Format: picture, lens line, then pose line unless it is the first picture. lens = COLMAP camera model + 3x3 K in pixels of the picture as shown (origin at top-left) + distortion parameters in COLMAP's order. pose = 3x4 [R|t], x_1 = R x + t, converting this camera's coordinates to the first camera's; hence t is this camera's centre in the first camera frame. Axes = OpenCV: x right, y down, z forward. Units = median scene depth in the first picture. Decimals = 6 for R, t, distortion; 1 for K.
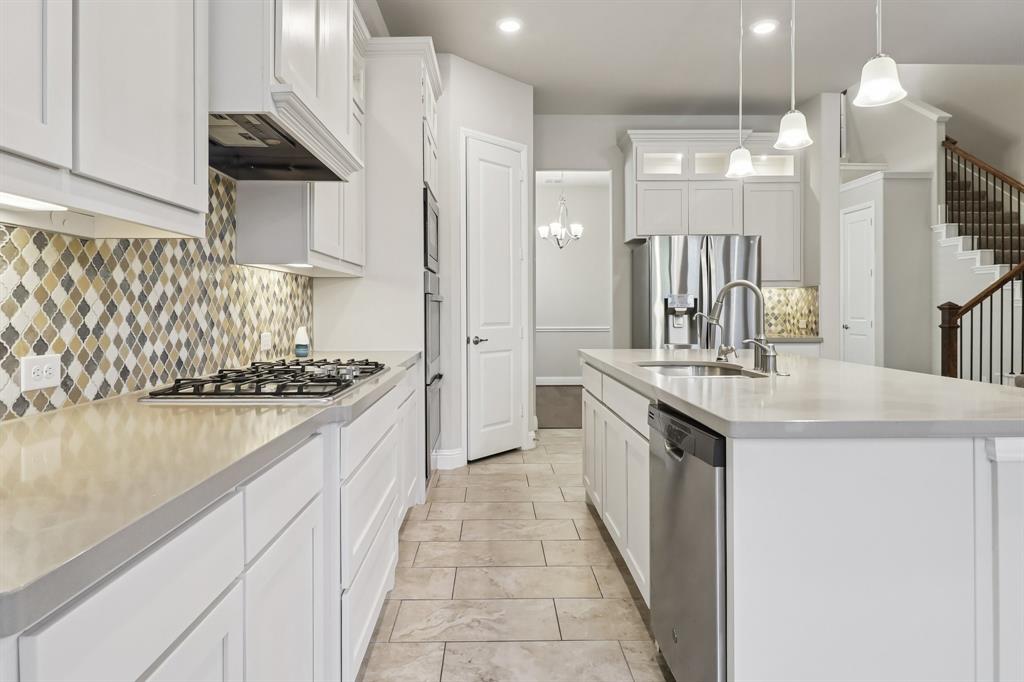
lens RADIAL K [[605.9, 0, 509.9], [0, 605.9, 309.6], [0, 0, 1]] dist [-0.000445, 0.000115]
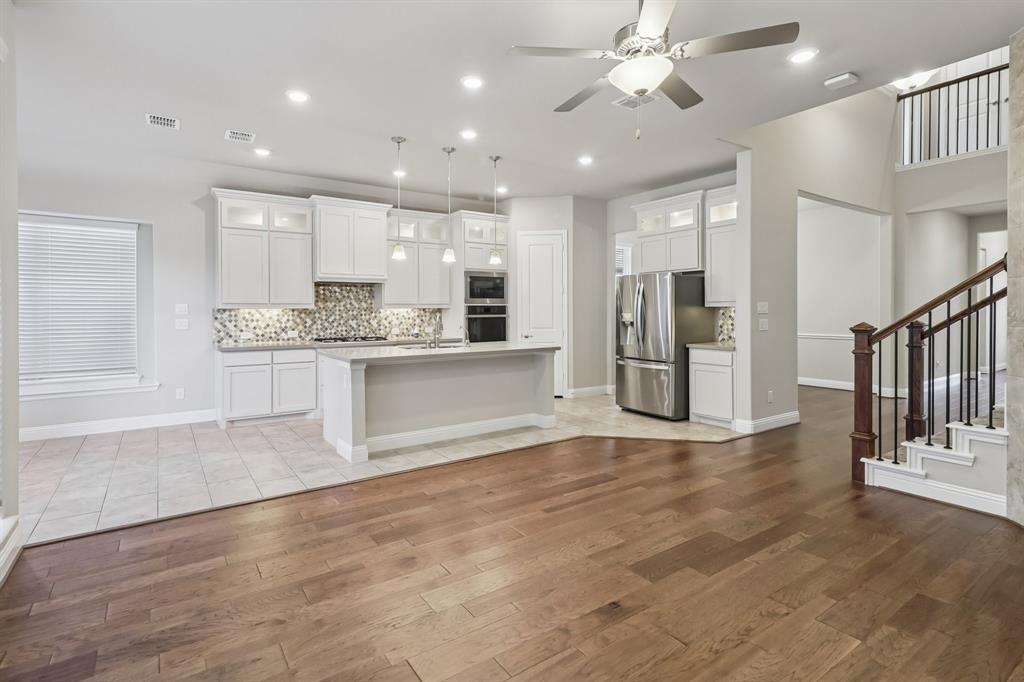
lens RADIAL K [[499.4, 0, 505.0], [0, 499.4, 308.8], [0, 0, 1]] dist [0.000684, -0.000541]
pose [[0.540695, -0.001261, -0.841218, 2.712170], [0.001711, 0.999998, -0.000400, -0.081611], [0.841217, -0.001223, 0.540696, 0.096005]]
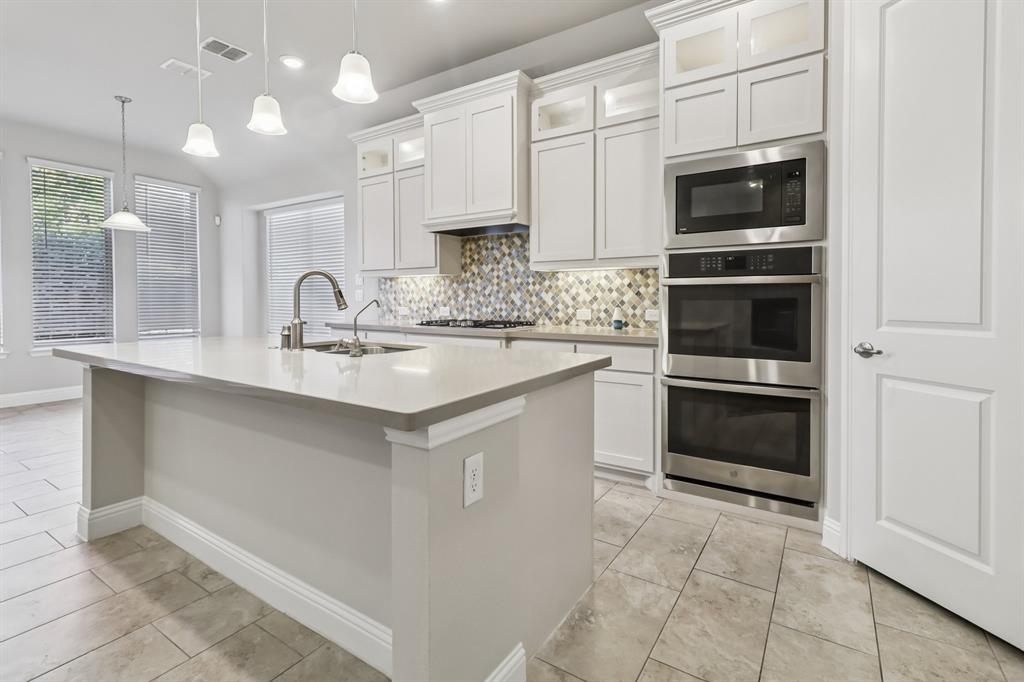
lens RADIAL K [[480.3, 0, 507.0], [0, 480.3, 304.7], [0, 0, 1]] dist [0.000418, 0.000050]
pose [[-0.580362, 0.013056, -0.814254, 1.019325], [0.001299, 0.999885, 0.015106, 0.006857], [0.814357, 0.007709, -0.580313, 2.060212]]
